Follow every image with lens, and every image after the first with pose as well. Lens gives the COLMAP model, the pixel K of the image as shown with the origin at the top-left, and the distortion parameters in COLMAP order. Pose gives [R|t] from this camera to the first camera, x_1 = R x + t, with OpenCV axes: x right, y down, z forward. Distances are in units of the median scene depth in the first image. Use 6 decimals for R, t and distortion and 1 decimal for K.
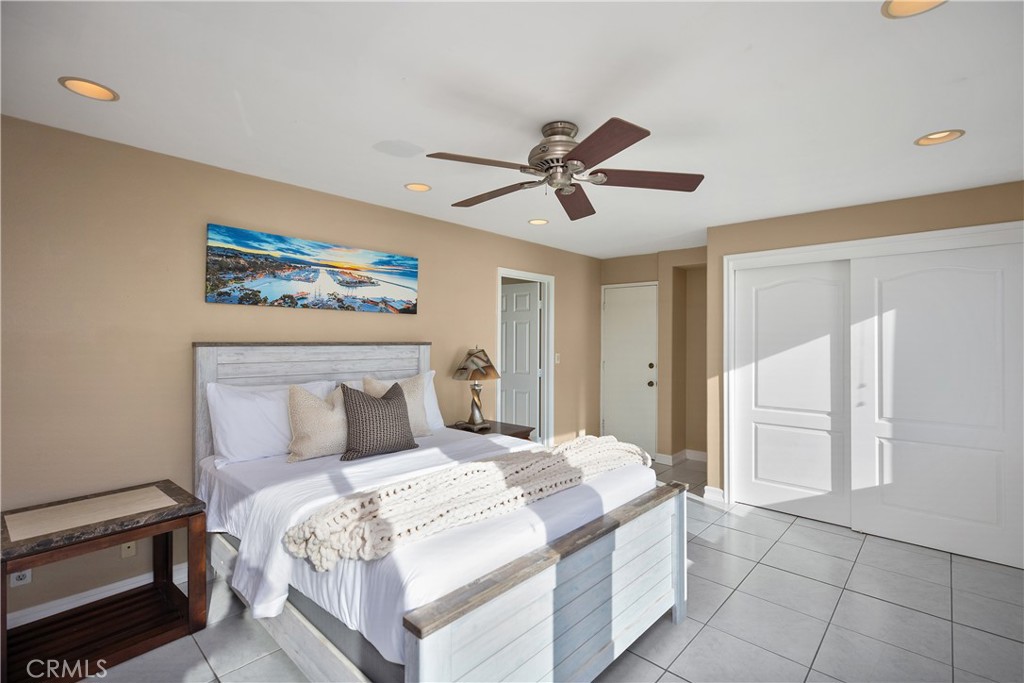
lens RADIAL K [[457.5, 0, 506.7], [0, 457.5, 338.2], [0, 0, 1]] dist [0.001604, 0.000114]
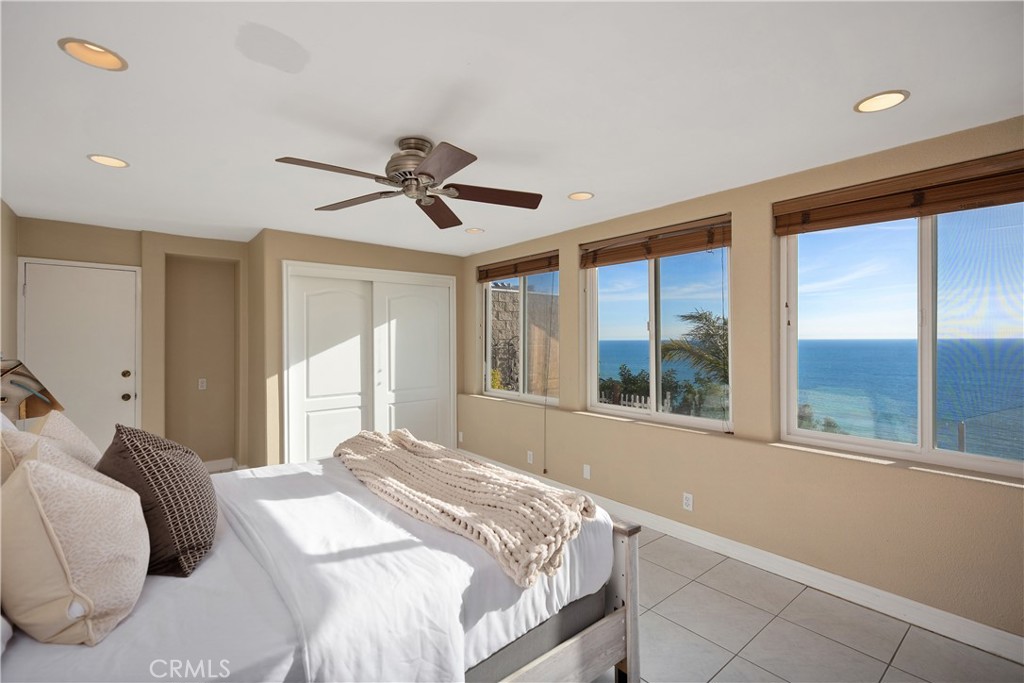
lens RADIAL K [[457.5, 0, 506.7], [0, 457.5, 338.2], [0, 0, 1]] dist [0.001604, 0.000114]
pose [[0.120804, -0.002904, 0.992672, -0.579424], [0.003022, 0.999992, 0.002558, -0.001125], [-0.992672, 0.002691, 0.120812, 0.405245]]
